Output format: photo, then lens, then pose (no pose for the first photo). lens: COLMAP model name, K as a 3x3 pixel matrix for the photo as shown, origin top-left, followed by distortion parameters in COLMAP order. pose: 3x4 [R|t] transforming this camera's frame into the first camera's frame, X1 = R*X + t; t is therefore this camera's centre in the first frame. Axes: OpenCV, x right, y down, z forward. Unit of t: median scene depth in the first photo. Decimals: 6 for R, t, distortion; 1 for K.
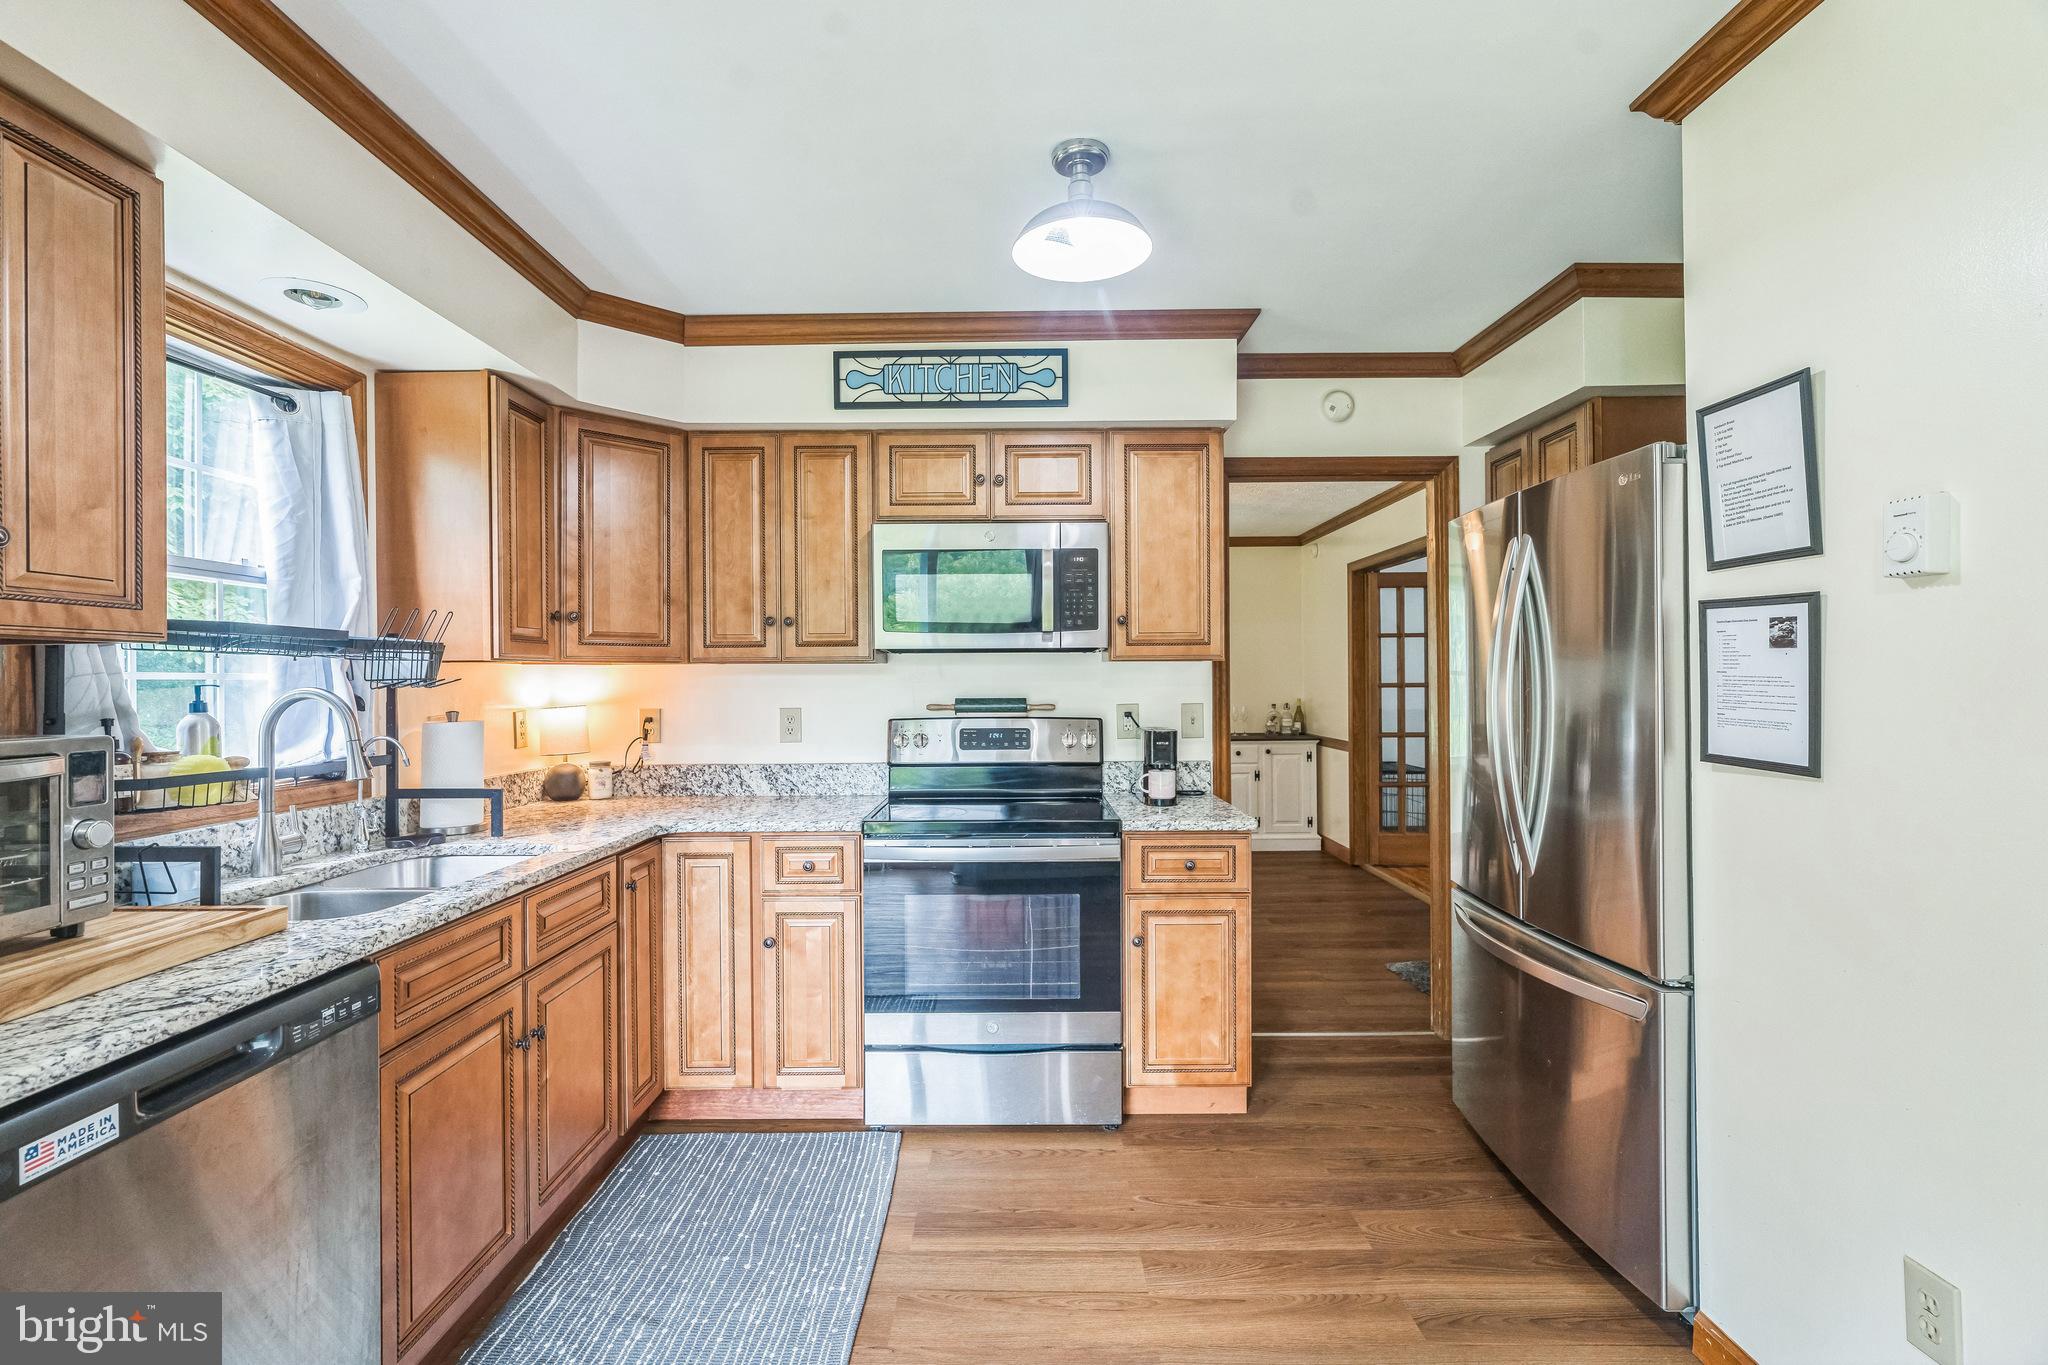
lens RADIAL K [[919.7, 0, 1024.7], [0, 919.7, 679.9], [0, 0, 1]] dist [-0.001247, 0.001399]
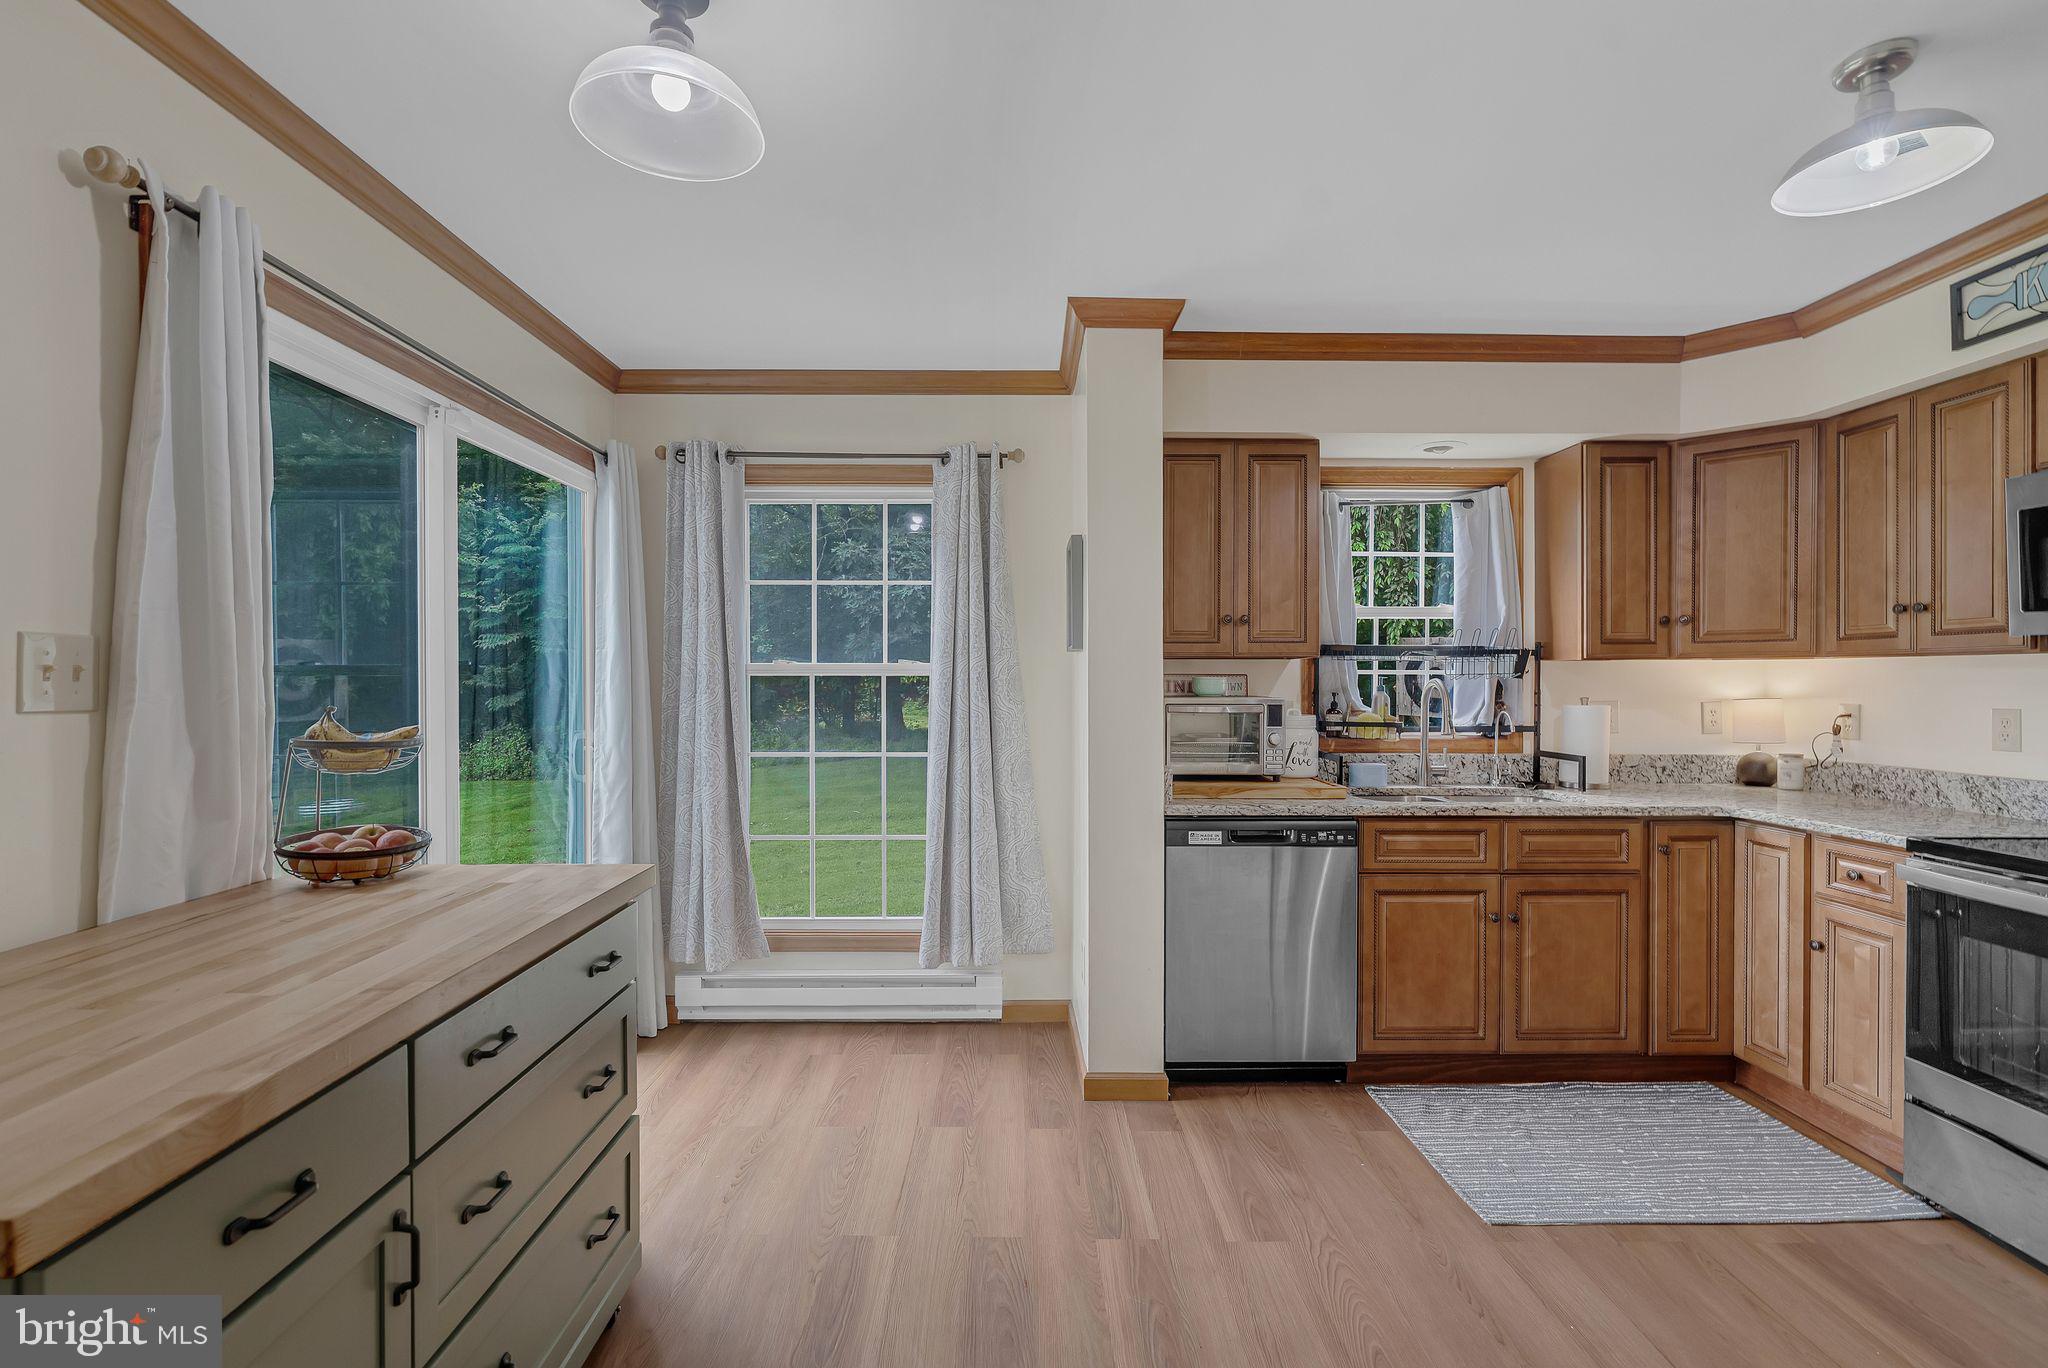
lens RADIAL K [[964.1, 0, 1018.6], [0, 964.1, 682.7], [0, 0, 1]] dist [0.001864, -0.000003]
pose [[0.012956, 0.011437, -0.999851, 0.720739], [0.000693, 0.999934, 0.011447, -0.003684], [0.999916, -0.000841, 0.012947, 0.145665]]
